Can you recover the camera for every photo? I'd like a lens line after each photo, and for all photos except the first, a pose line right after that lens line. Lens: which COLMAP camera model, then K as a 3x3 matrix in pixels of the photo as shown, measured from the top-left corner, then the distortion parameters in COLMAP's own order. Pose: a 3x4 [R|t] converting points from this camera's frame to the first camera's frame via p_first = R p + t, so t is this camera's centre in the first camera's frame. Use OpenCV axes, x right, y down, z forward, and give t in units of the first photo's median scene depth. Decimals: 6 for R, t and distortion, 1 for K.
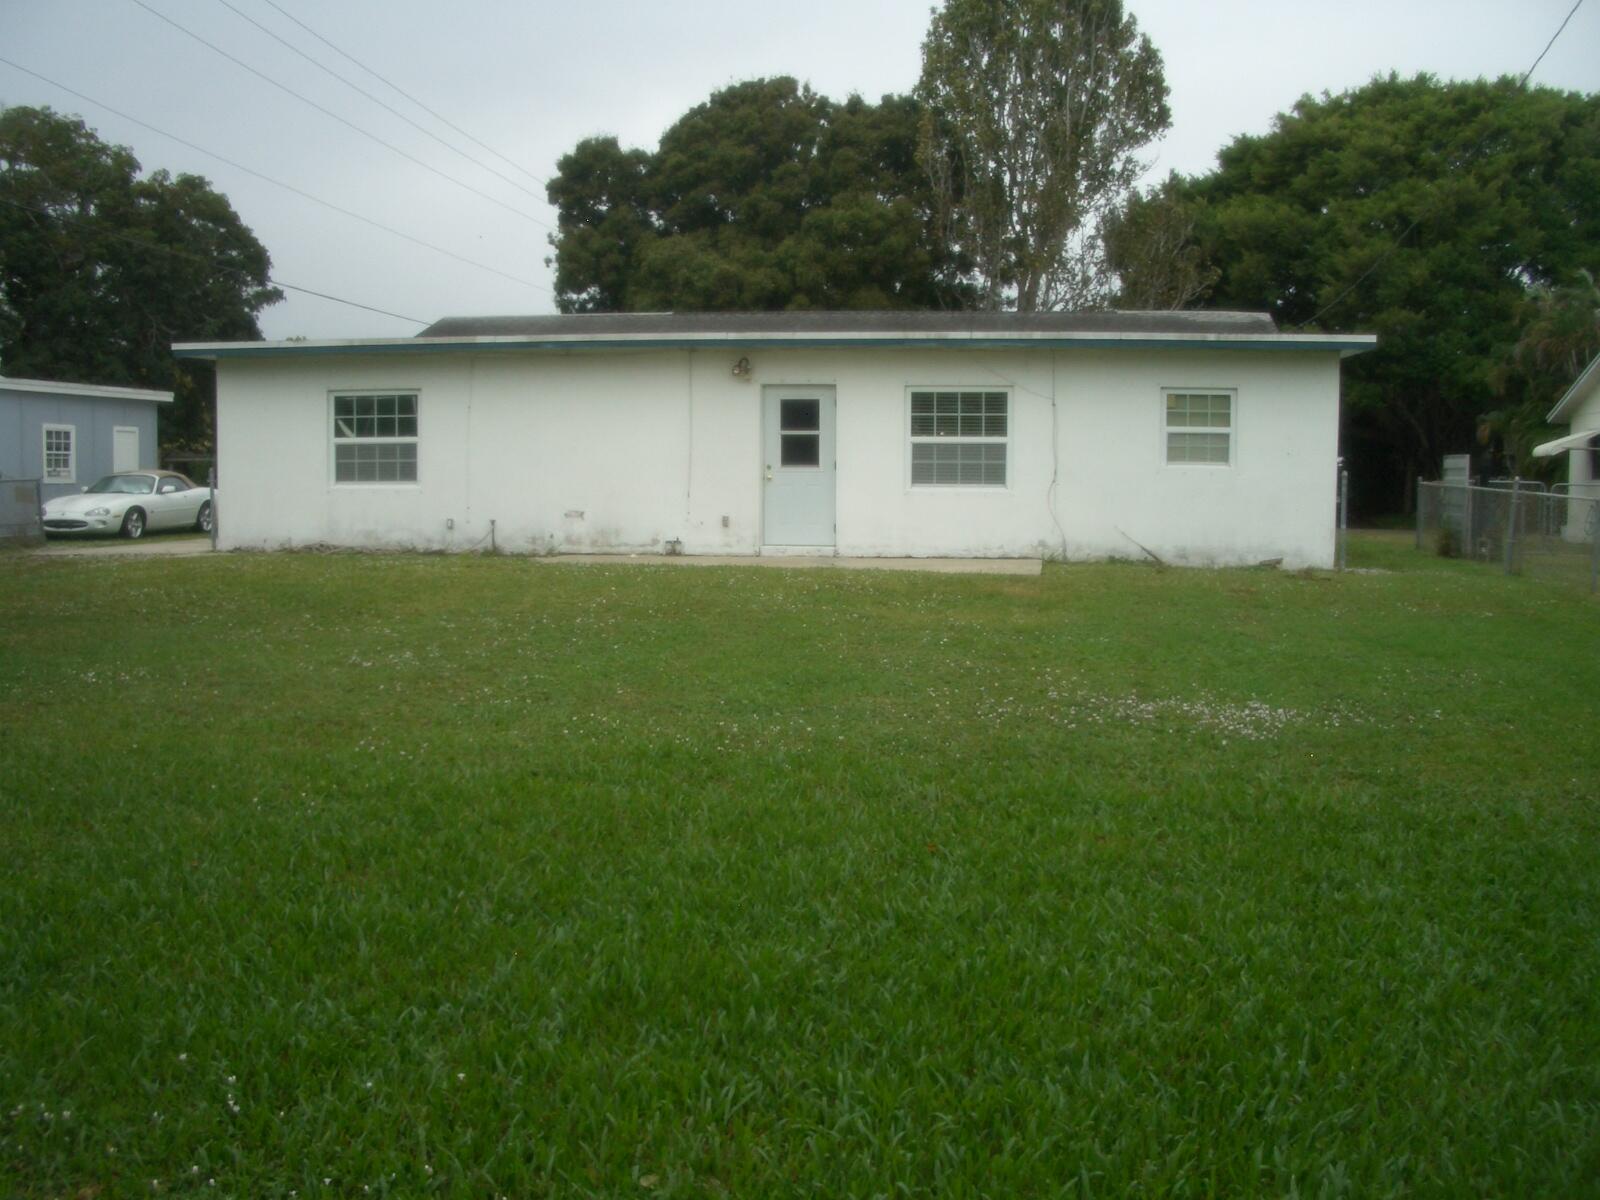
lens RADIAL K [[1622.0, 0, 822.2], [0, 1622.0, 595.5], [0, 0, 1]] dist [-0.231506, 0.221951]
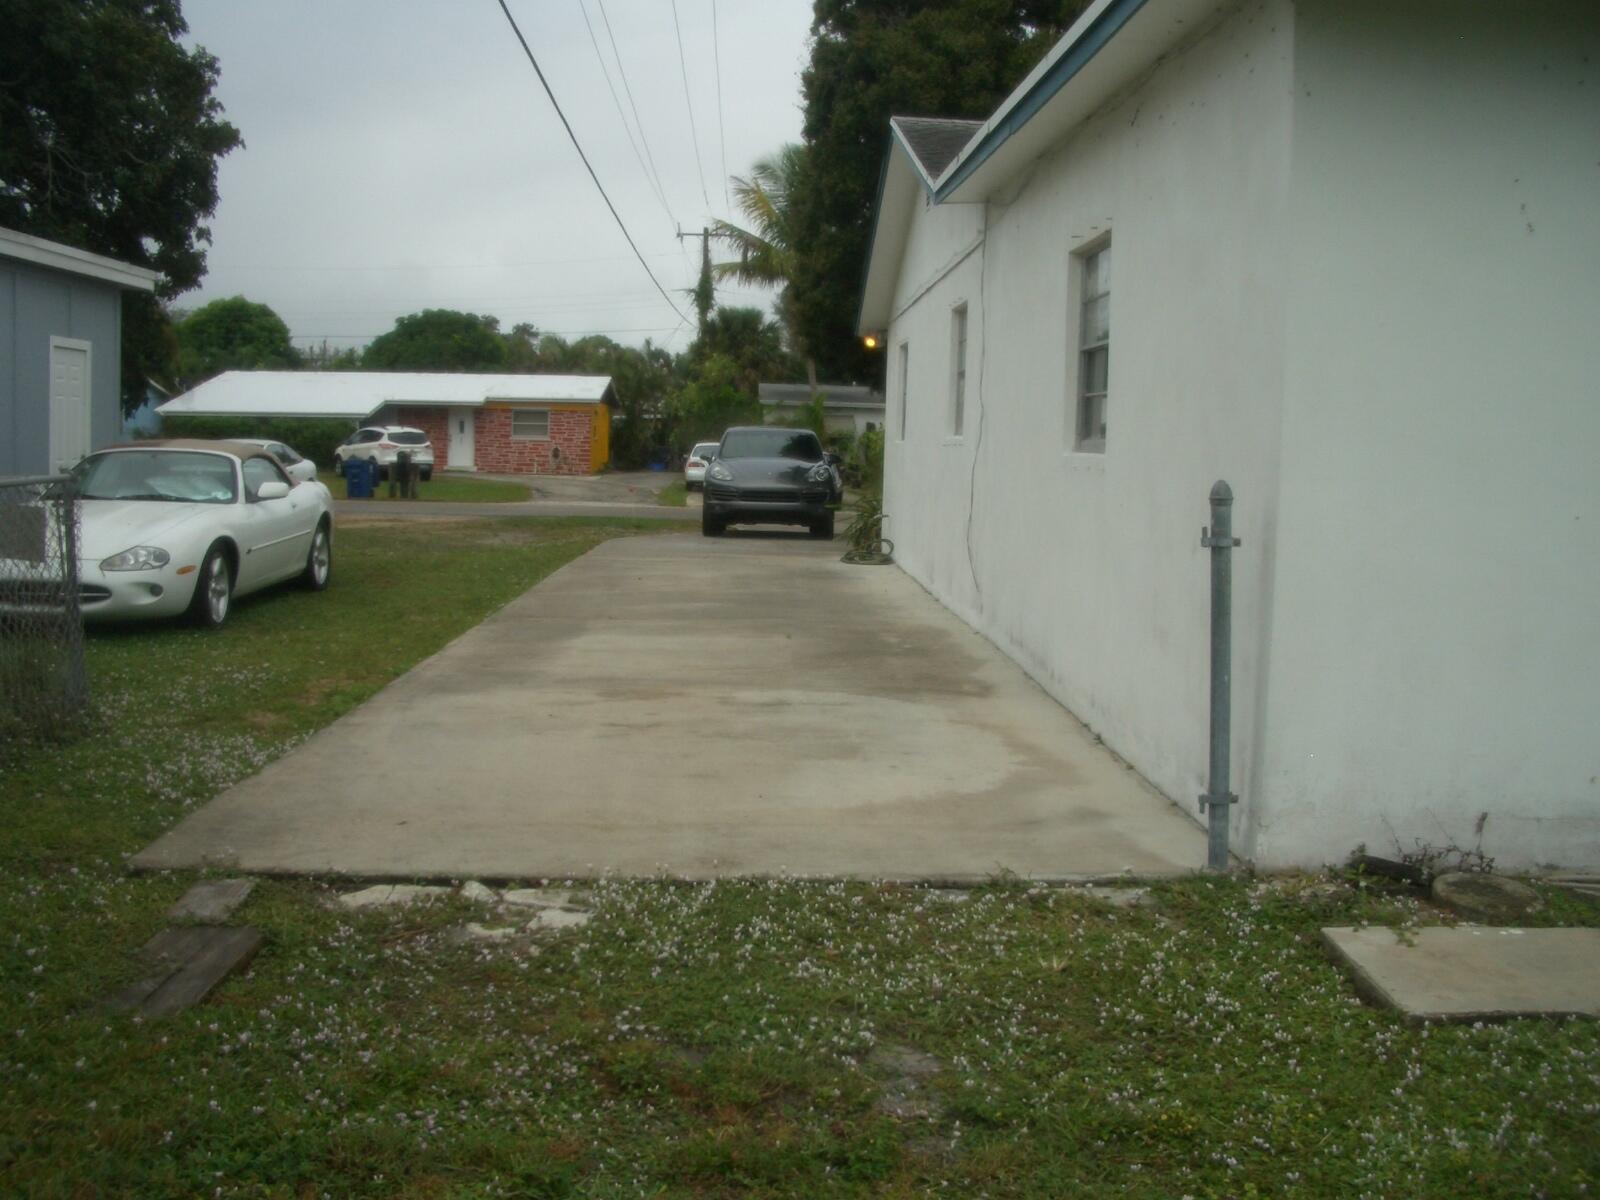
lens RADIAL K [[1635.6, 0, 804.0], [0, 1635.6, 563.1], [0, 0, 1]] dist [-0.100497, 0.000607]
pose [[0.986071, 0.006633, 0.166190, -0.509167], [-0.005786, 0.999968, -0.005580, -0.069482], [-0.166222, 0.004541, 0.986078, 0.834468]]
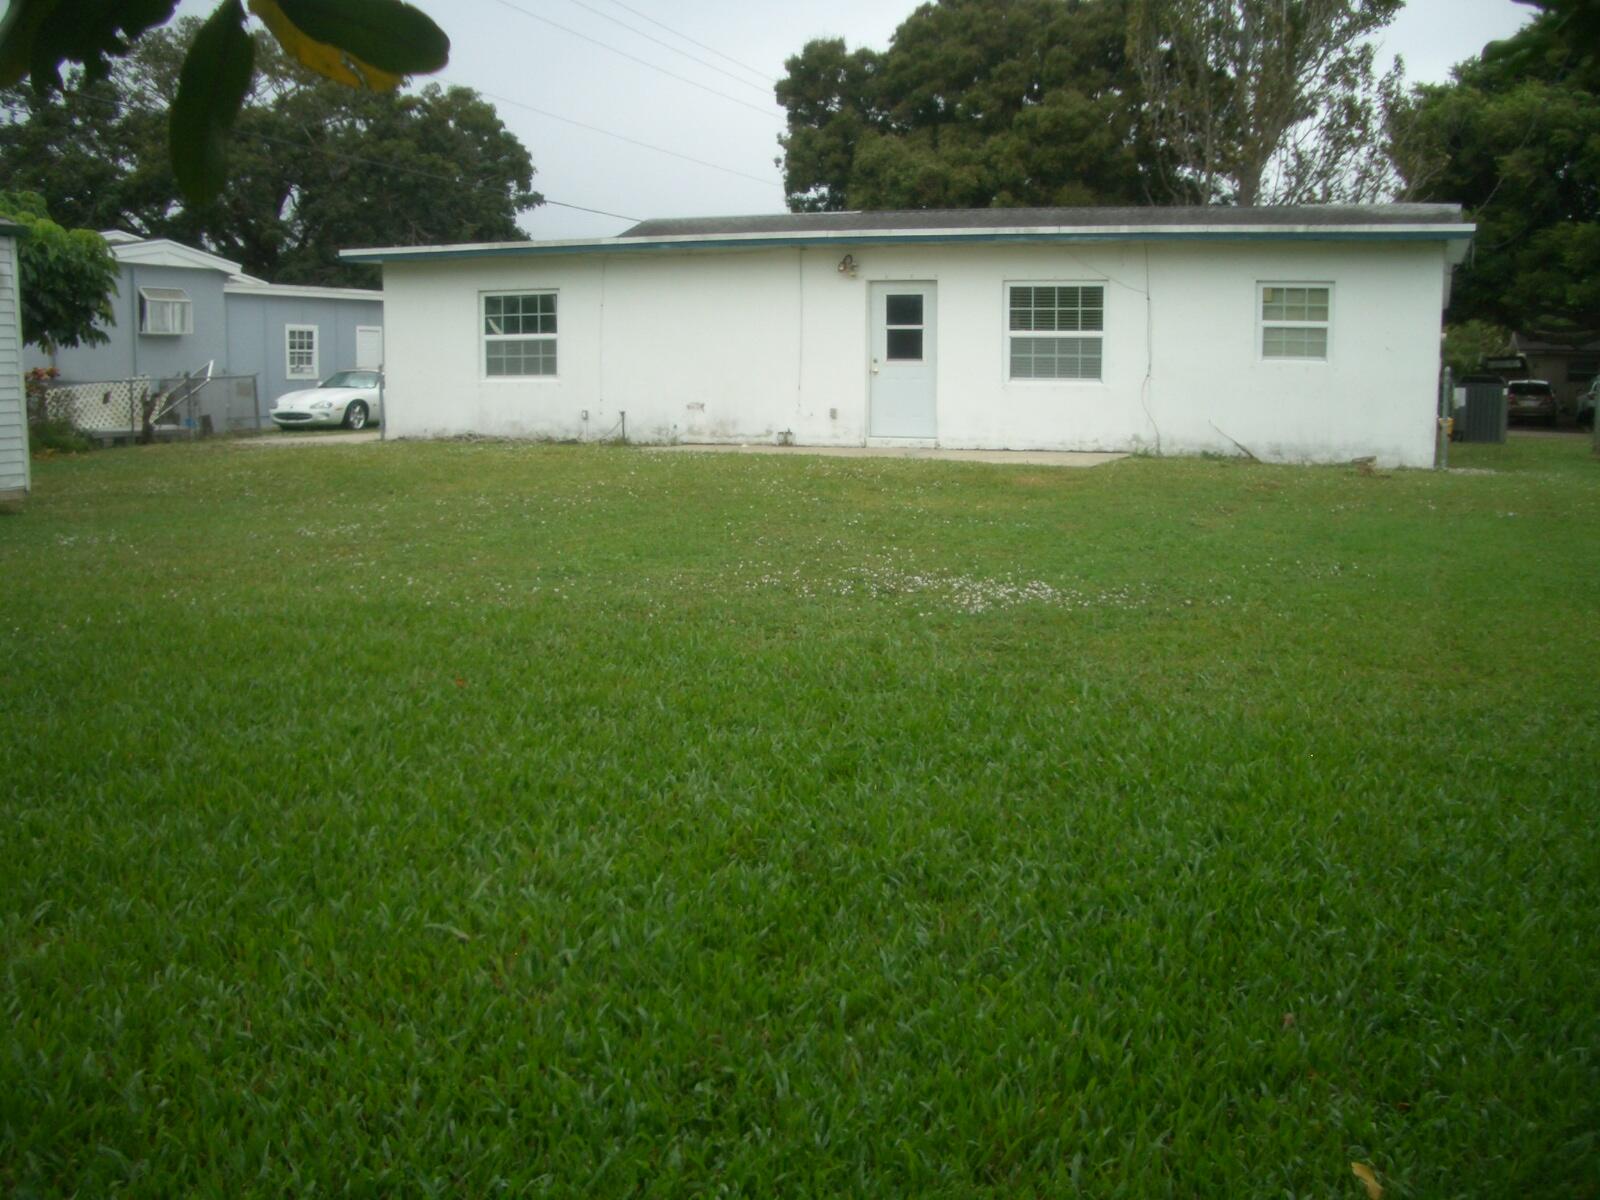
lens RADIAL K [[1622.0, 0, 822.2], [0, 1622.0, 595.5], [0, 0, 1]] dist [-0.231506, 0.221951]
pose [[0.976440, 0.027906, -0.213979, 0.159013], [-0.014486, 0.997843, 0.064029, 0.004412], [0.215304, -0.059421, 0.974738, -0.017426]]
